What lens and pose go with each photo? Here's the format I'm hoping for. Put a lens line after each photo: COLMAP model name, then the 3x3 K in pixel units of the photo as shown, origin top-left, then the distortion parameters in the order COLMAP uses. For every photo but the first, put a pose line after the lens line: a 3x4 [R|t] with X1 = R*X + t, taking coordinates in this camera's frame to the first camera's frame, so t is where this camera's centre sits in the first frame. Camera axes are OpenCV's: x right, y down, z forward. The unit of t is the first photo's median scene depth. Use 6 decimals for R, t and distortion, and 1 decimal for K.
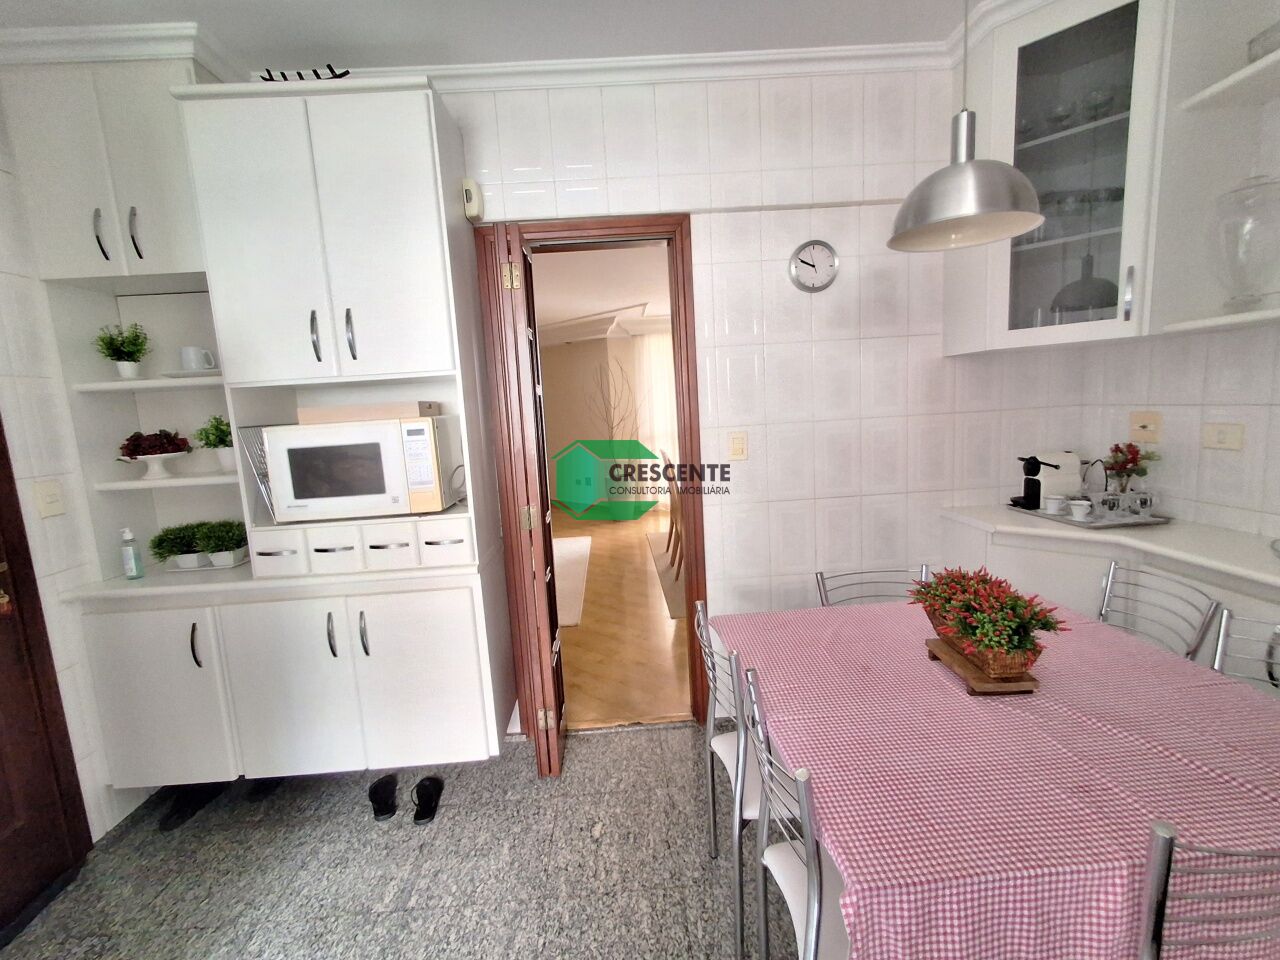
lens RADIAL K [[586.9, 0, 640.6], [0, 586.9, 484.0], [0, 0, 1]] dist [-0.002947, 0.002743]
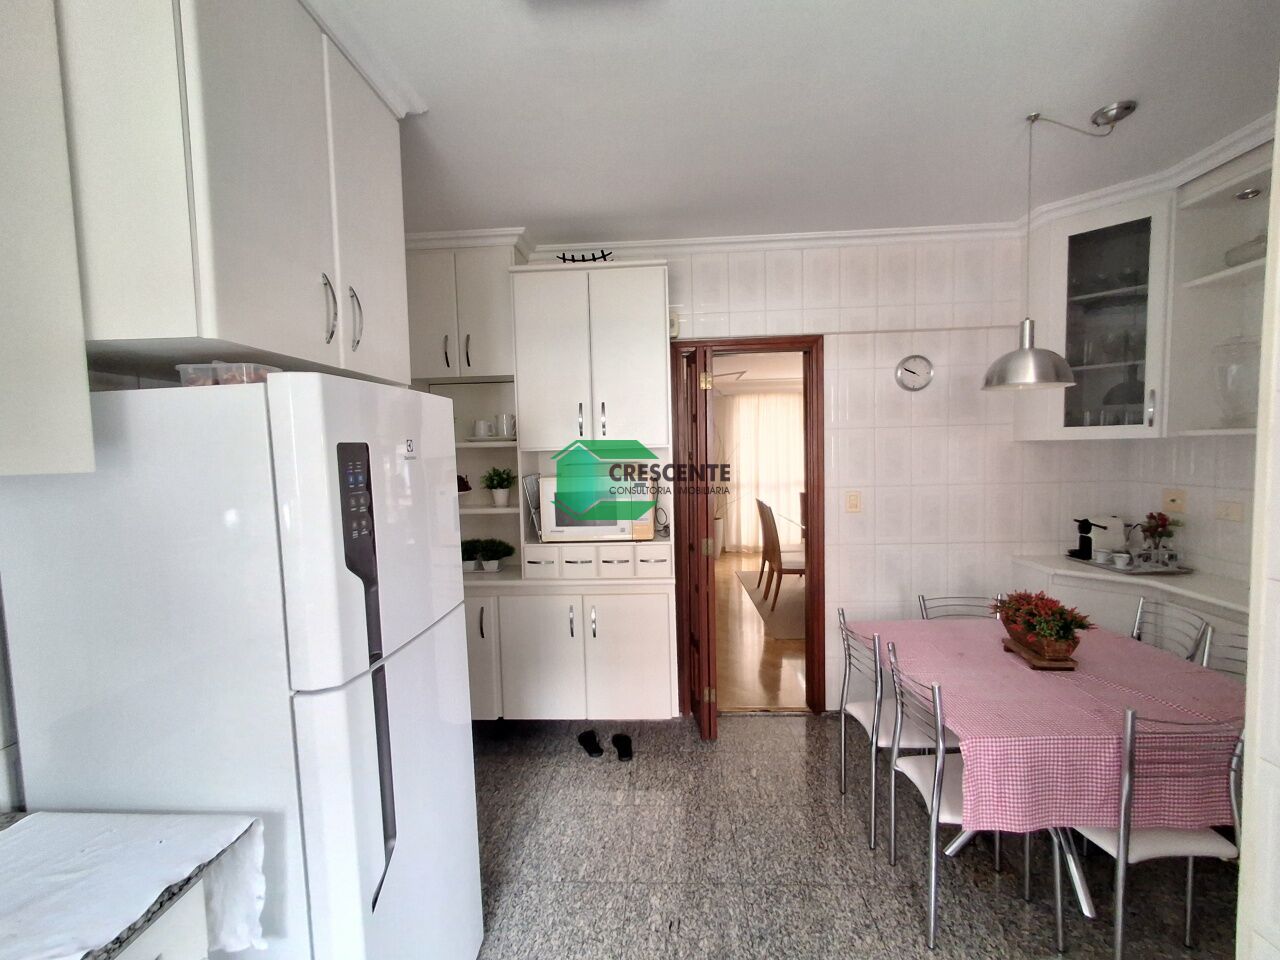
lens RADIAL K [[586.9, 0, 639.1], [0, 586.9, 484.5], [0, 0, 1]] dist [-0.002947, 0.002743]
pose [[0.995076, 0.037868, -0.091595, -0.252179], [-0.044225, 0.996678, -0.068392, 0.012127], [0.088701, 0.072106, 0.993445, -0.481226]]
